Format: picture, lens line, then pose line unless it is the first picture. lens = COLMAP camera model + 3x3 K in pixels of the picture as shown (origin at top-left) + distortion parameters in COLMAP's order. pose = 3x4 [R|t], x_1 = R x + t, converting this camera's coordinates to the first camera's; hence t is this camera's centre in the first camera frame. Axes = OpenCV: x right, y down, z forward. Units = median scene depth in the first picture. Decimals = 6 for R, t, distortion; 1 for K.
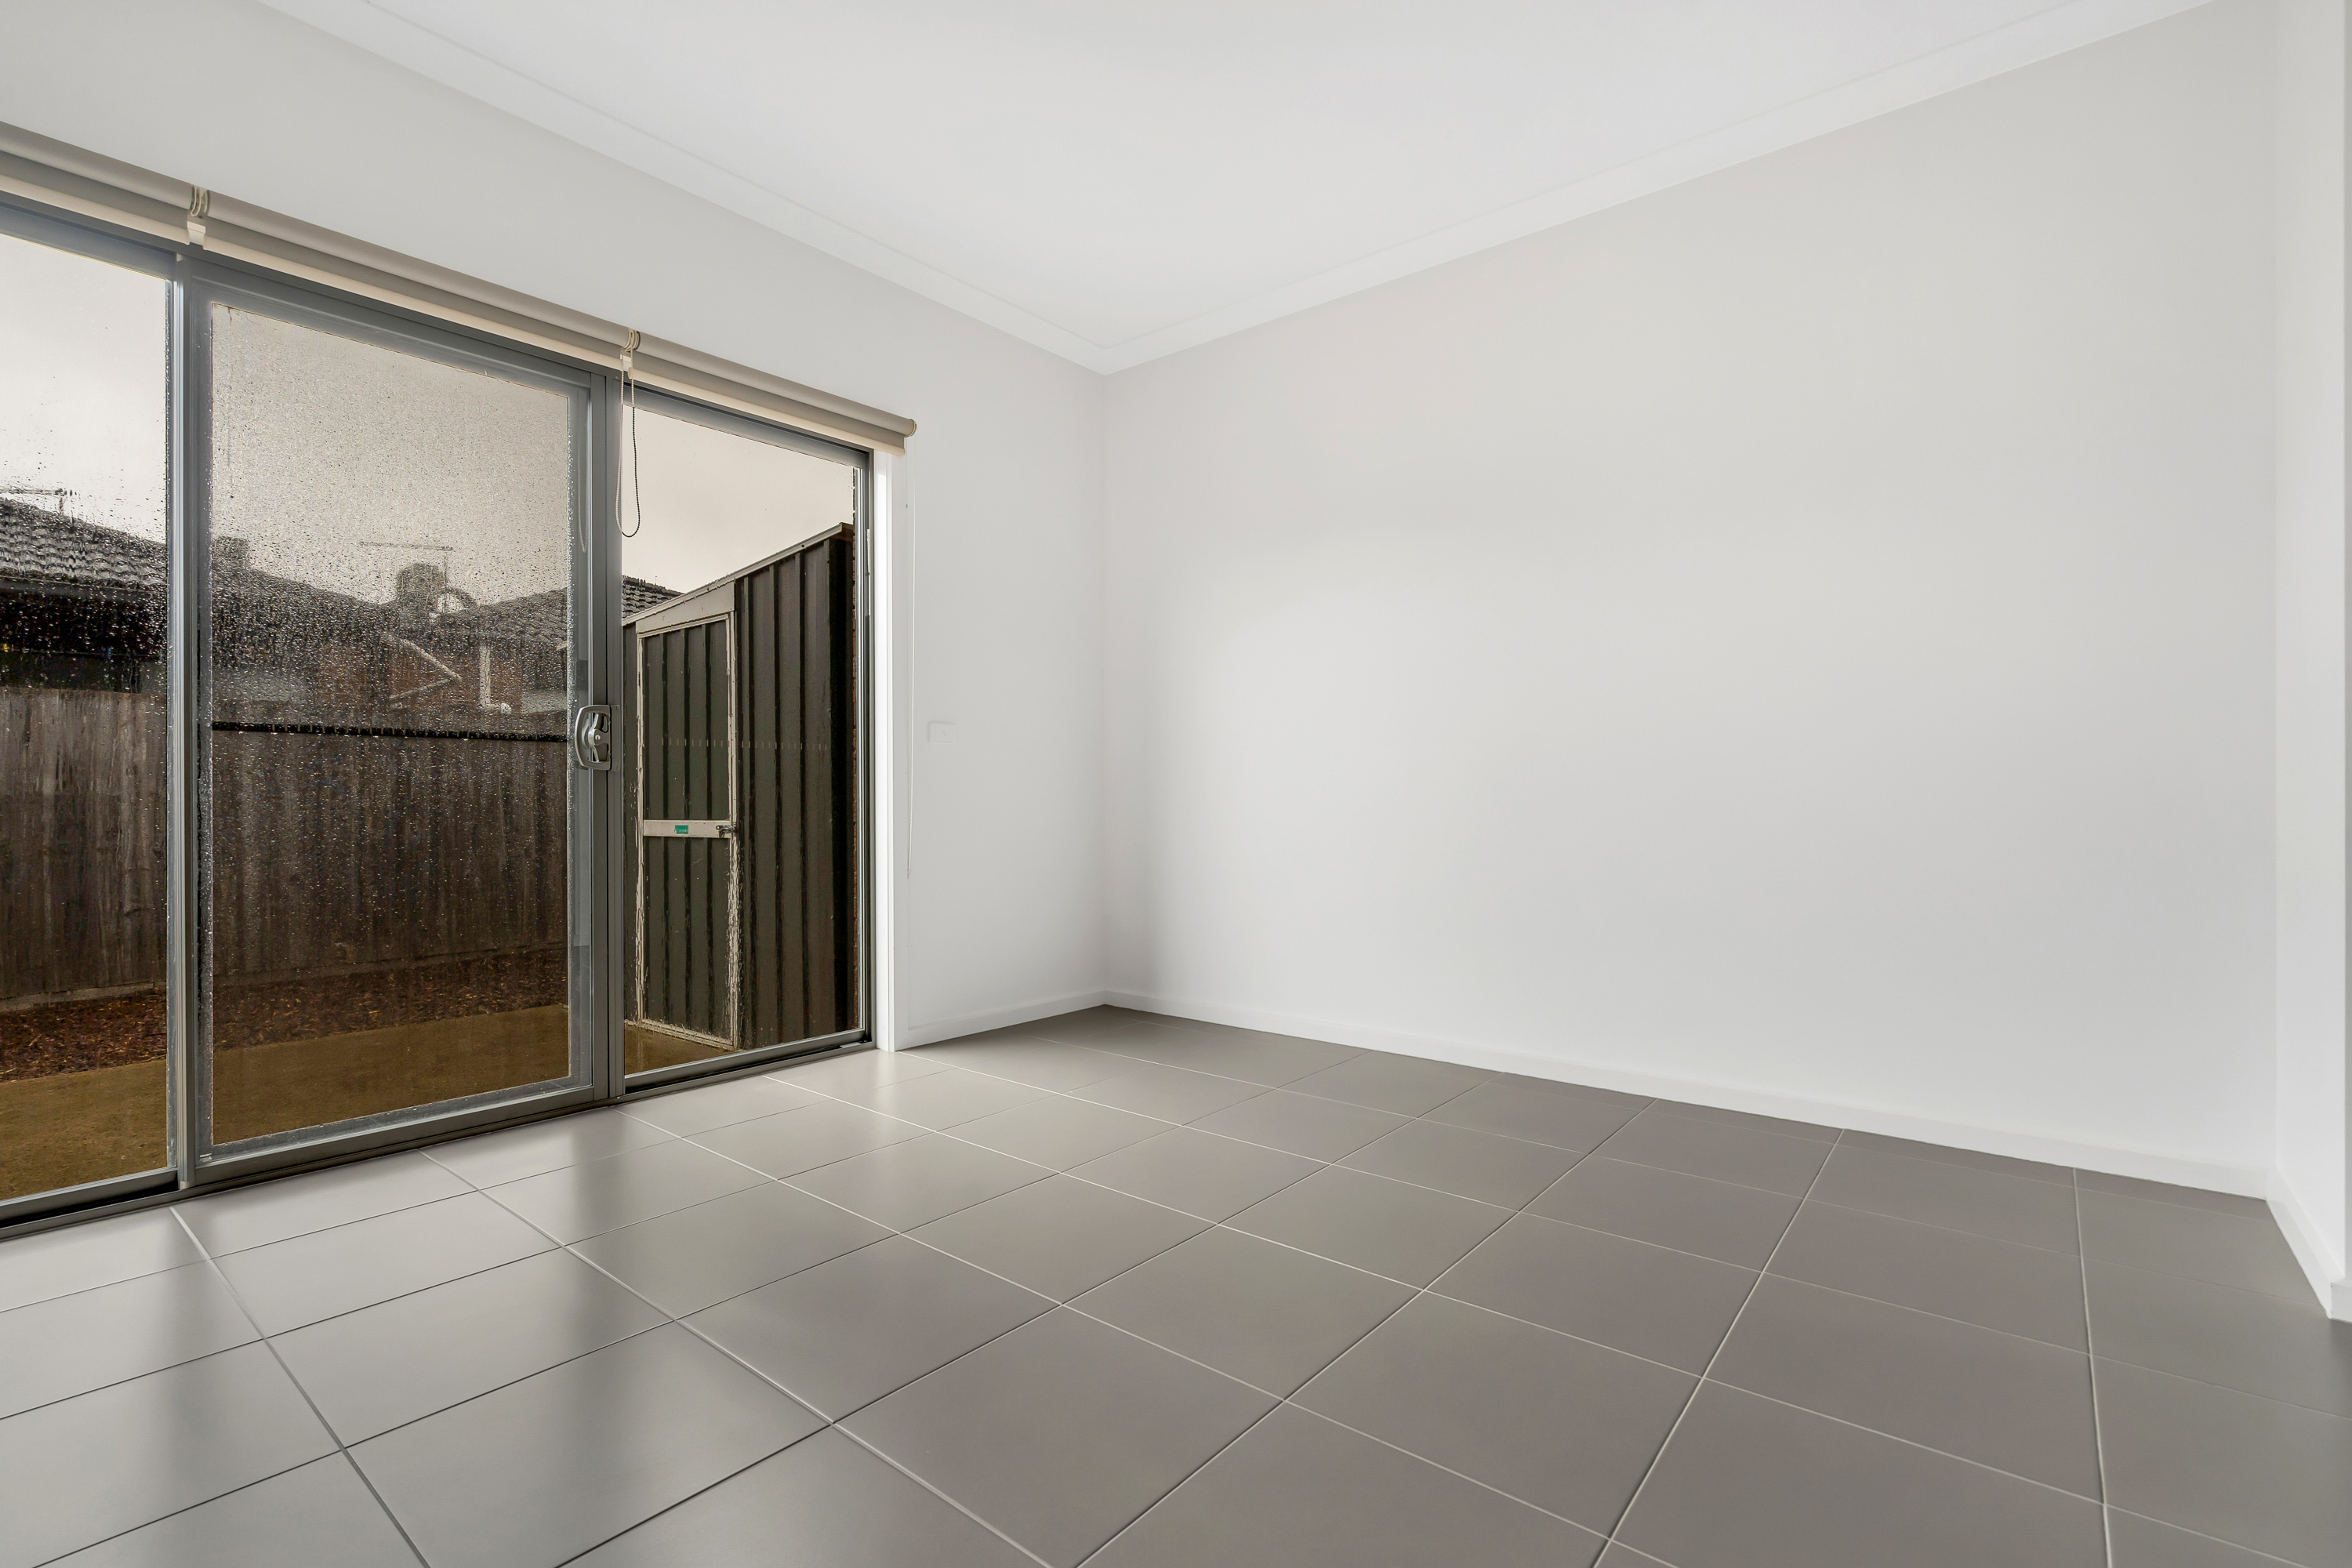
lens RADIAL K [[1066.5, 0, 1177.1], [0, 1066.5, 794.1], [0, 0, 1]] dist [0.001765, -0.000610]
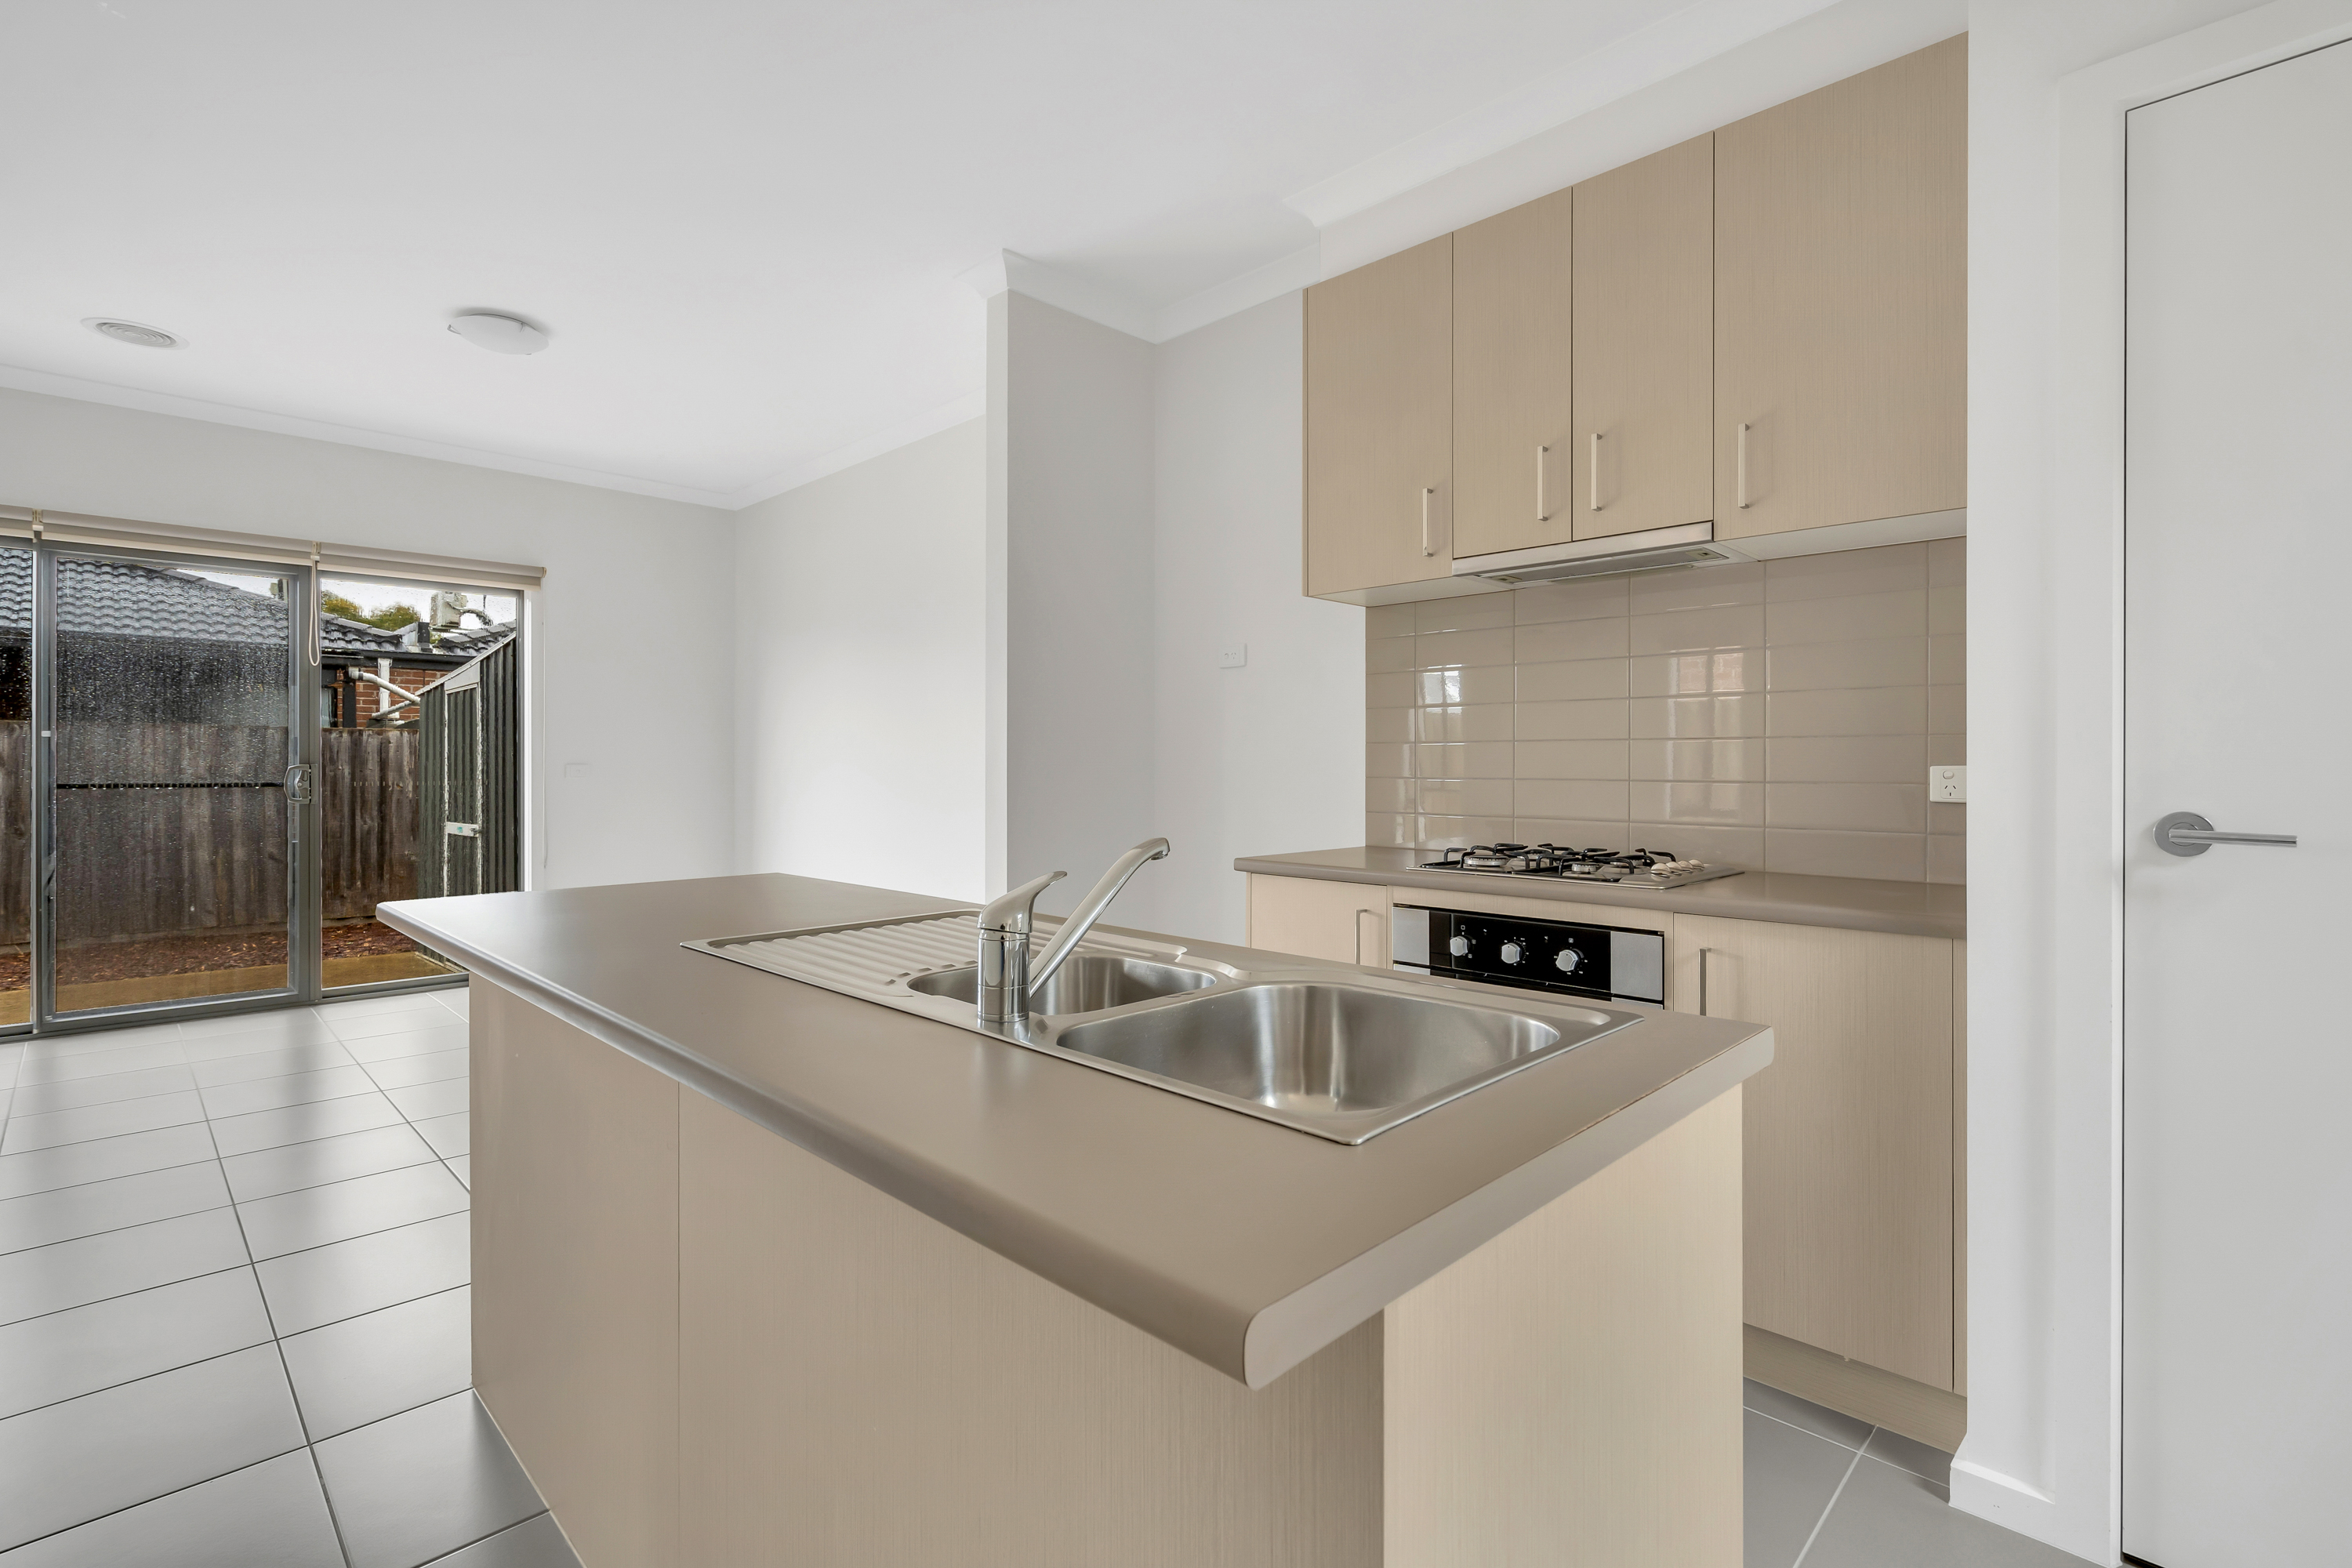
lens RADIAL K [[1066.5, 0, 1153.9], [0, 1066.5, 765.6], [0, 0, 1]] dist [0.001765, -0.000610]
pose [[0.994588, 0.003553, -0.103832, 0.772417], [-0.003844, 0.999989, -0.002604, -0.066364], [0.103822, 0.002989, 0.994591, -0.421562]]
